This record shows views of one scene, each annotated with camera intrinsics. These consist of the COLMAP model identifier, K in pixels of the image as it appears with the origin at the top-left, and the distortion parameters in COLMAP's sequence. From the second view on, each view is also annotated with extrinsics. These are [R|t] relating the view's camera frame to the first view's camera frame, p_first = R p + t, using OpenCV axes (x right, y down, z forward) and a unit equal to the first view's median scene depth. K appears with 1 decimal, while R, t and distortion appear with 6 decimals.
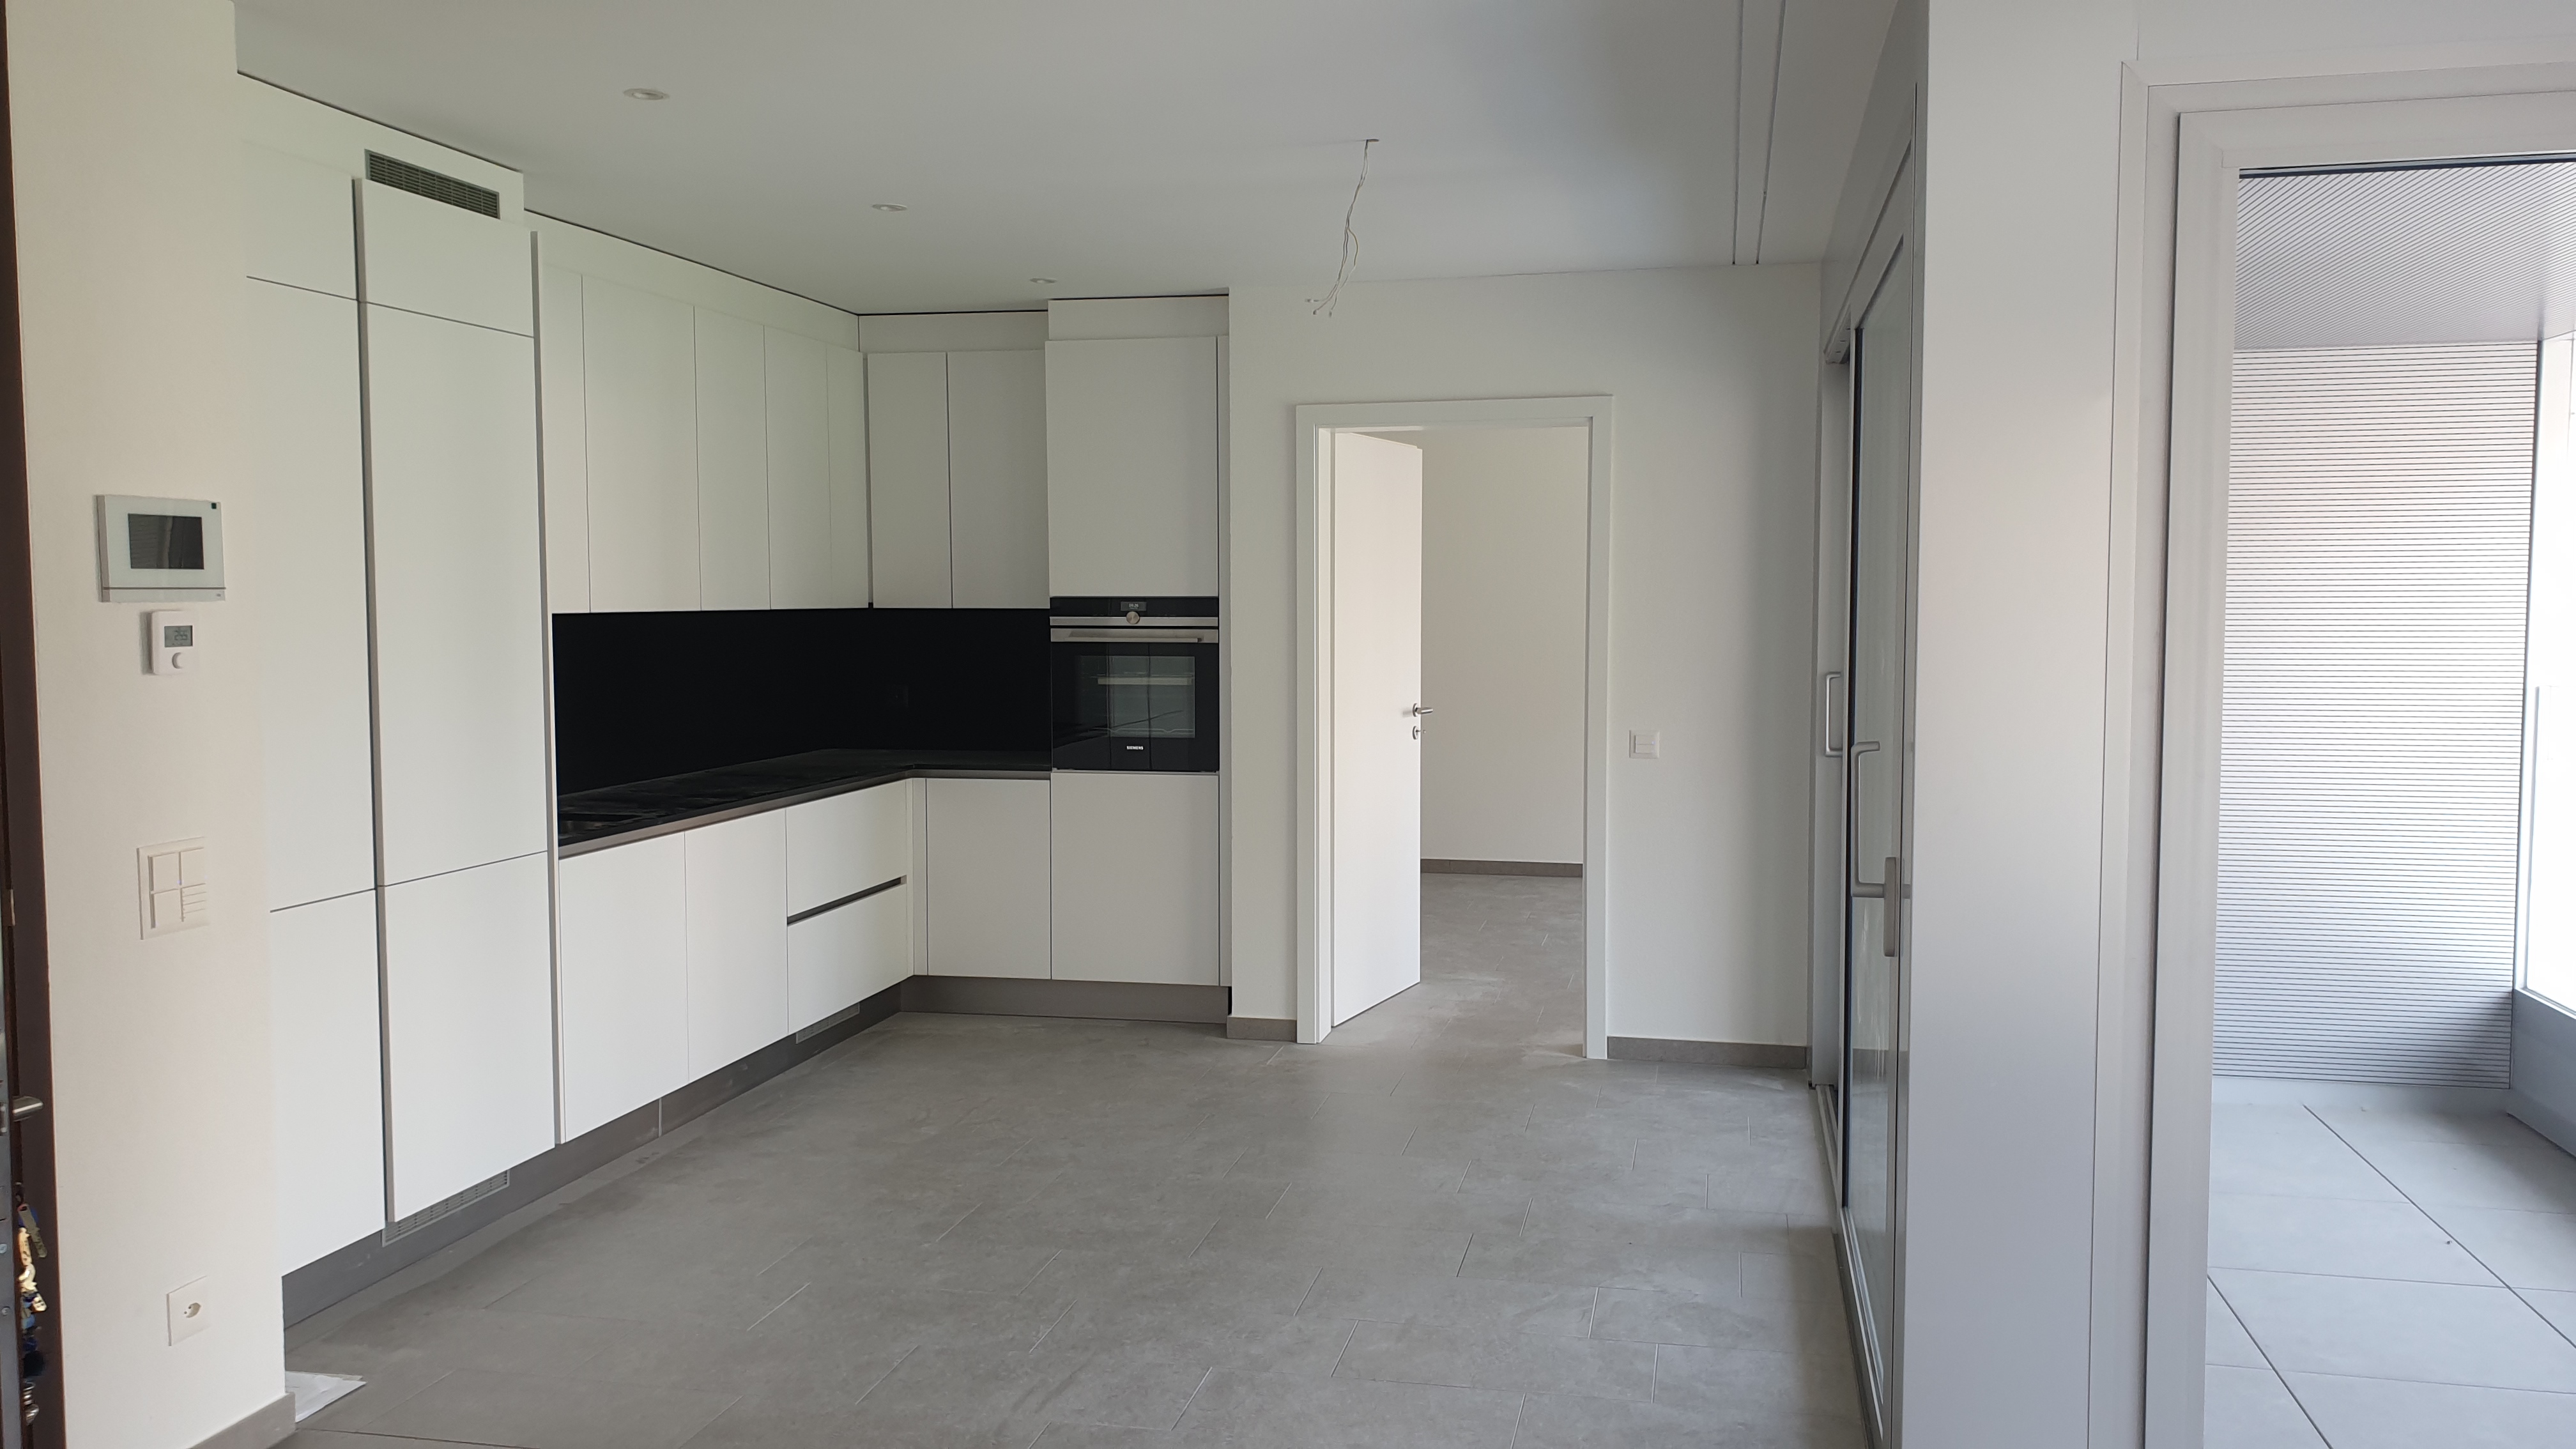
lens RADIAL K [[1885.5, 0, 1281.0], [0, 1885.5, 684.9], [0, 0, 1]] dist [0.088621, -0.206049]
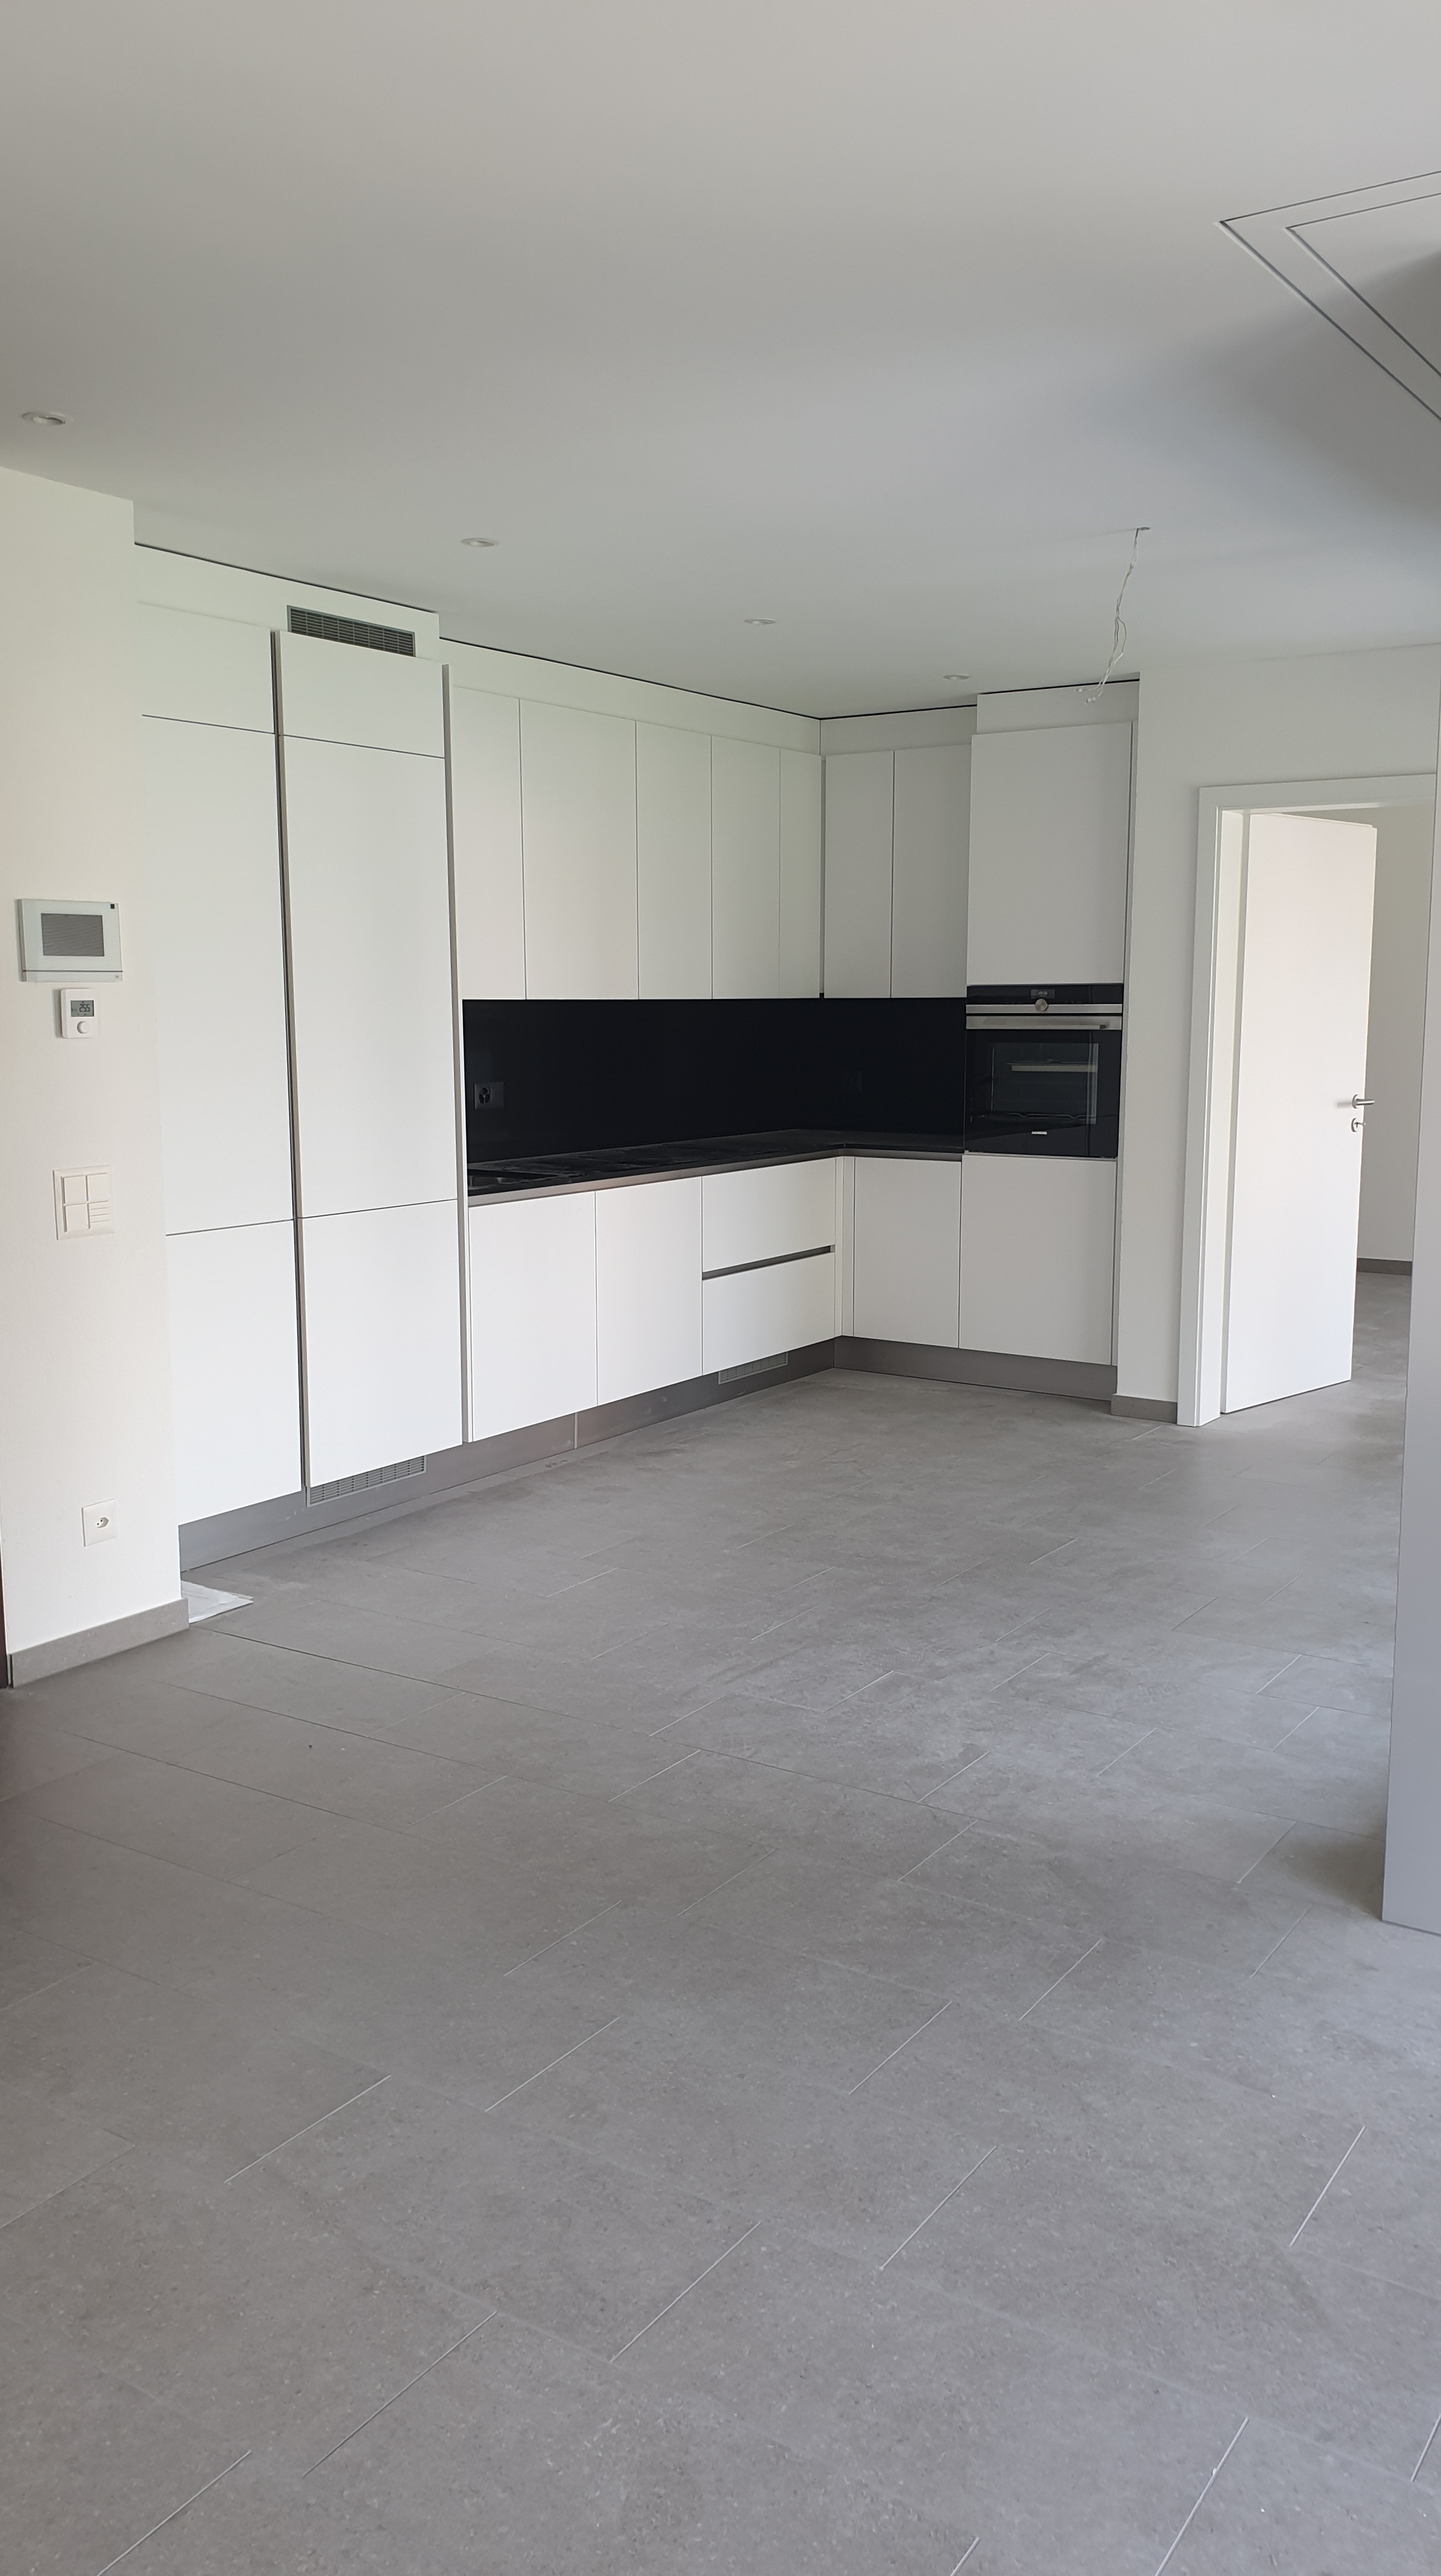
lens RADIAL K [[1885.2, 0, 765.6], [0, 1885.2, 1254.2], [0, 0, 1]] dist [0.088621, -0.206049]
pose [[0.932339, 0.046206, -0.358621, 0.183399], [-0.014419, 0.995764, 0.090812, 0.009364], [0.361297, -0.079497, 0.929056, -0.028938]]
